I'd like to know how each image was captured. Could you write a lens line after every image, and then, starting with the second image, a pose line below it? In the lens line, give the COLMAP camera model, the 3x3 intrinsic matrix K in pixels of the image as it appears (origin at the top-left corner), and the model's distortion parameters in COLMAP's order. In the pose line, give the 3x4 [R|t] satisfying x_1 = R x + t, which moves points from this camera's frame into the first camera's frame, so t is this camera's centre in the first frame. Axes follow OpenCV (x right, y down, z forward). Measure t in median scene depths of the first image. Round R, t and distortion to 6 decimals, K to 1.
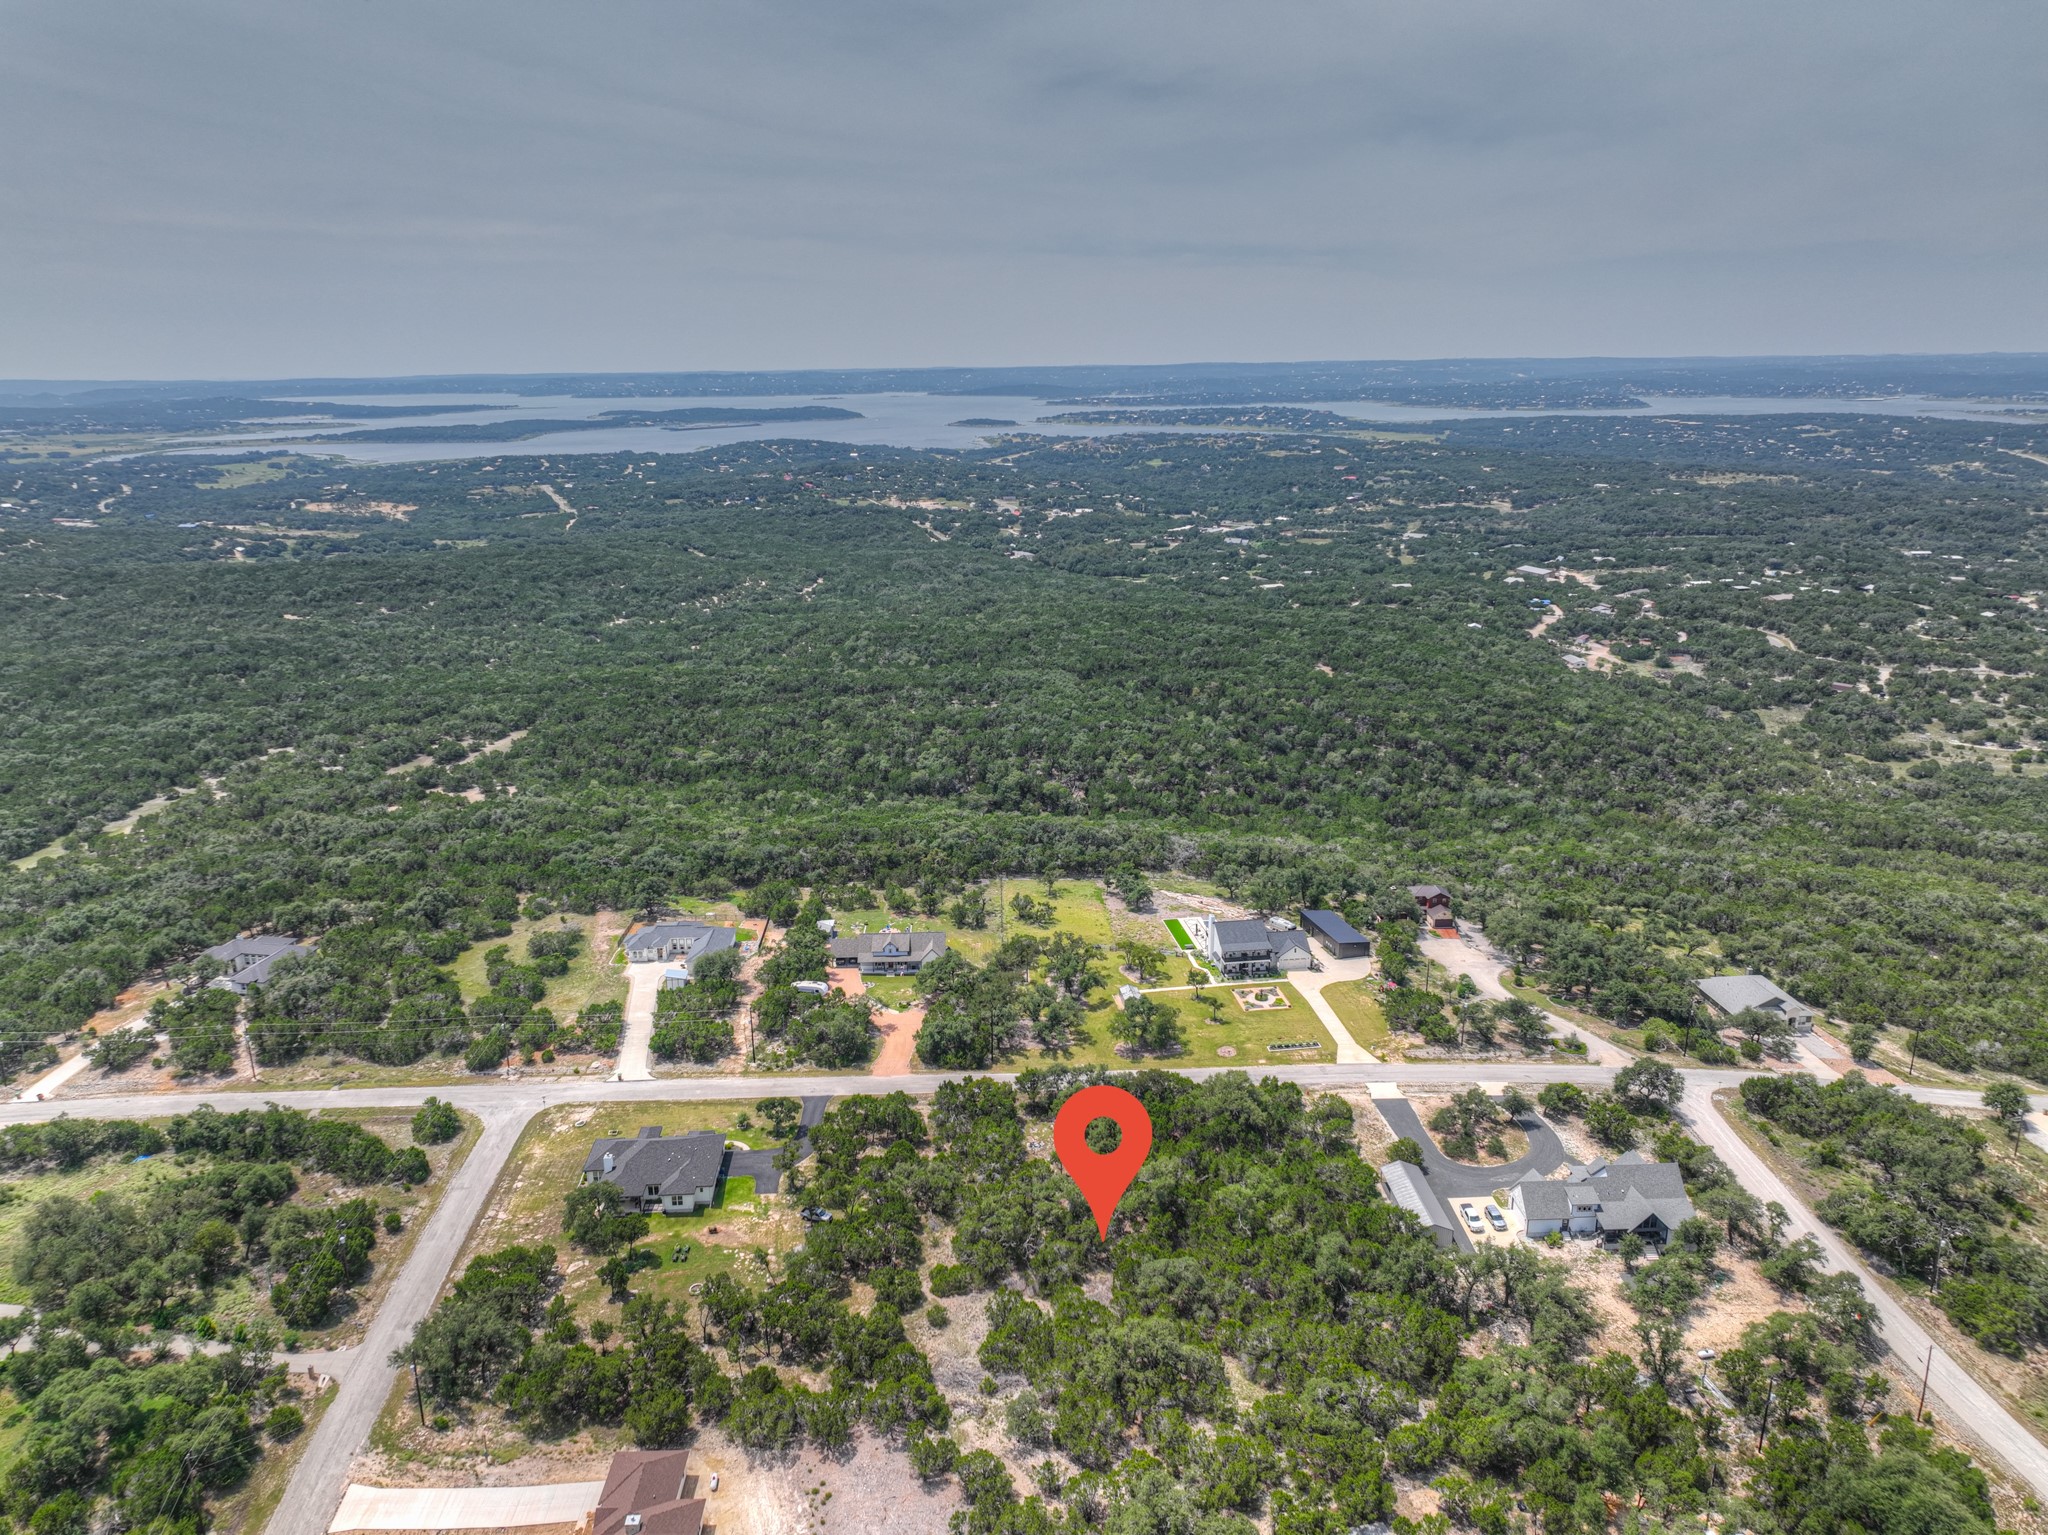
lens RADIAL K [[1433.0, 0, 1024.0], [0, 1433.0, 767.5], [0, 0, 1]] dist [0.002229, 0.012550]
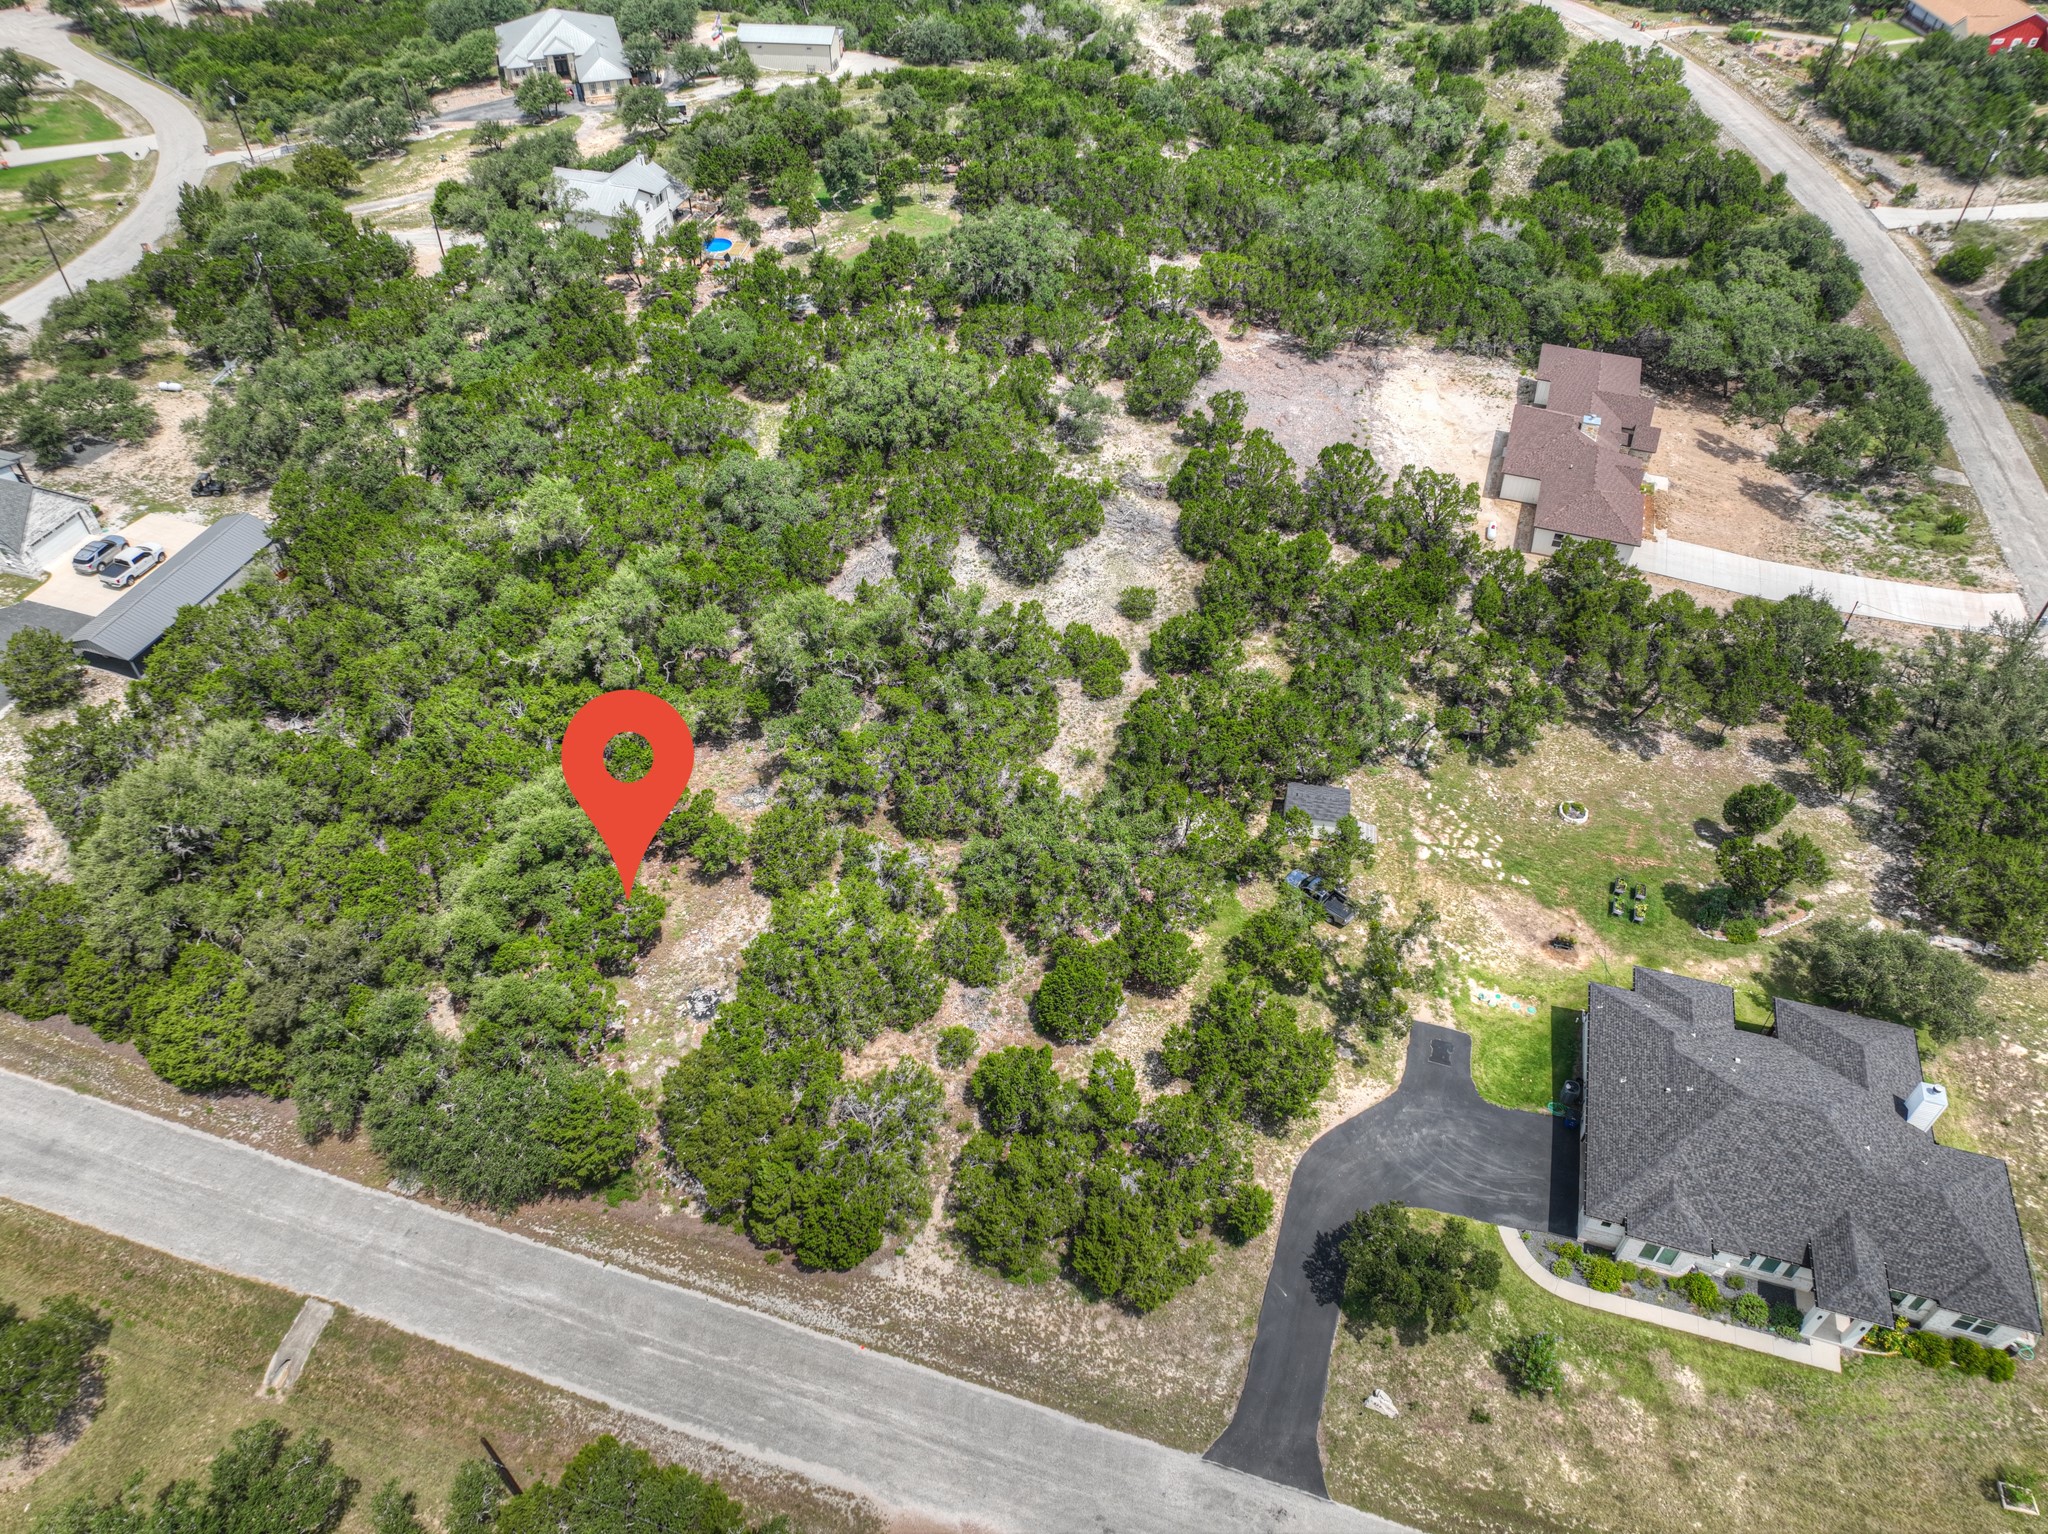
lens RADIAL K [[1438.9, 0, 1025.0], [0, 1438.9, 761.5], [0, 0, 1]] dist [-0.007597, 0.027429]
pose [[-0.938254, -0.236193, 0.252770, -0.122255], [0.101910, 0.509534, 0.854394, -0.061796], [-0.330597, 0.827399, -0.454002, 0.901915]]
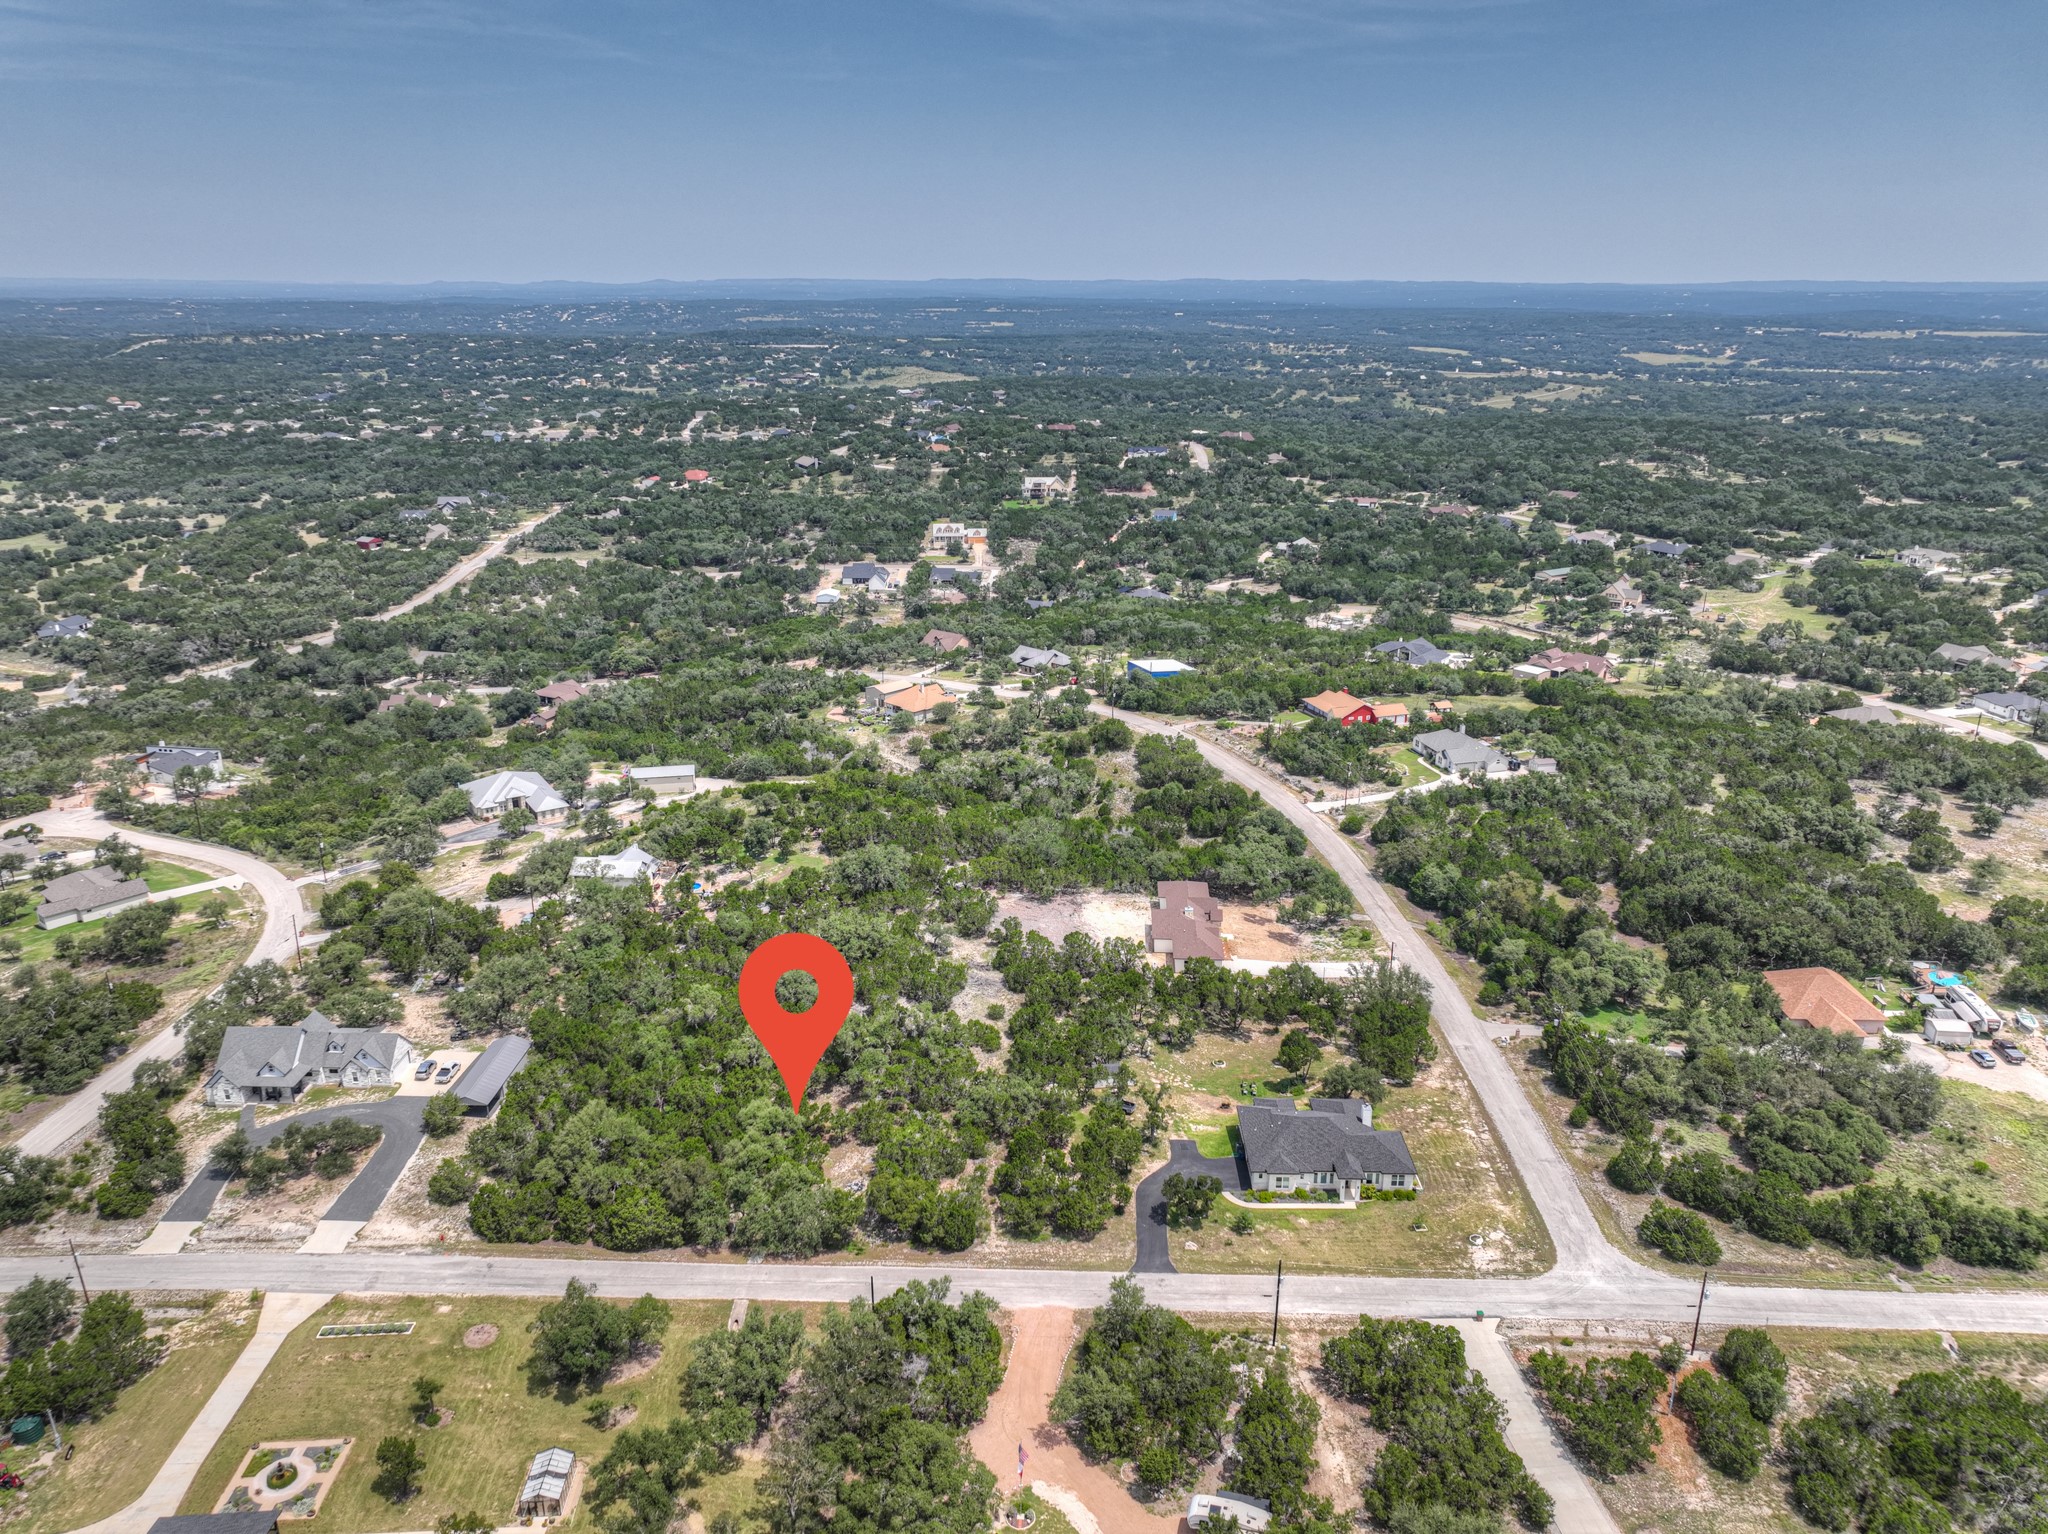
lens RADIAL K [[1433.0, 0, 1024.0], [0, 1433.0, 767.0], [0, 0, 1]] dist [0.002229, 0.012550]
pose [[-0.996388, -0.015984, 0.083403, -0.120022], [0.034596, 0.820522, 0.570567, -0.304428], [-0.077554, 0.571392, -0.817005, 1.243945]]
